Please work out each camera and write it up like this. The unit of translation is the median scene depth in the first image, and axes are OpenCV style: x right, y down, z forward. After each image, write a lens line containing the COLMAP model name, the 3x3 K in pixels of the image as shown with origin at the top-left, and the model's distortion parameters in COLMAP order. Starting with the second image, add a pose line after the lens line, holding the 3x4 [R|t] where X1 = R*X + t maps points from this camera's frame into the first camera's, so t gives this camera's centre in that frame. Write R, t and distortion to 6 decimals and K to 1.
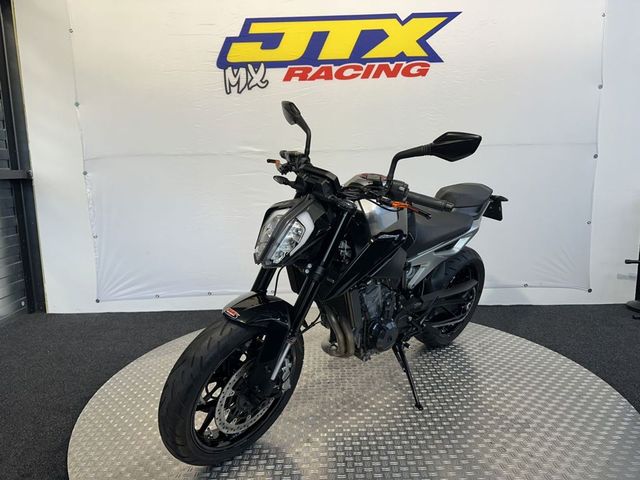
lens RADIAL K [[442.5, 0, 317.7], [0, 442.5, 241.4], [0, 0, 1]] dist [-0.004905, -0.013268]
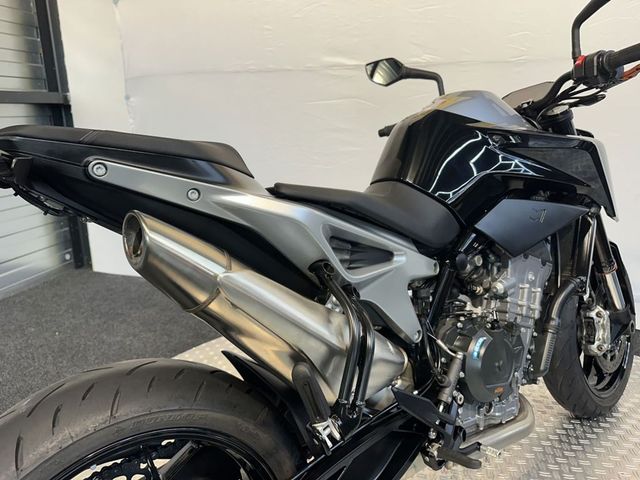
lens RADIAL K [[442.5, 0, 319.6], [0, 442.5, 240.5], [0, 0, 1]] dist [-0.004905, -0.013268]
pose [[0.960609, 0.094041, -0.261509, 0.012295], [-0.059972, 0.988981, 0.135349, -0.034330], [0.271355, -0.114334, 0.955664, 0.340696]]
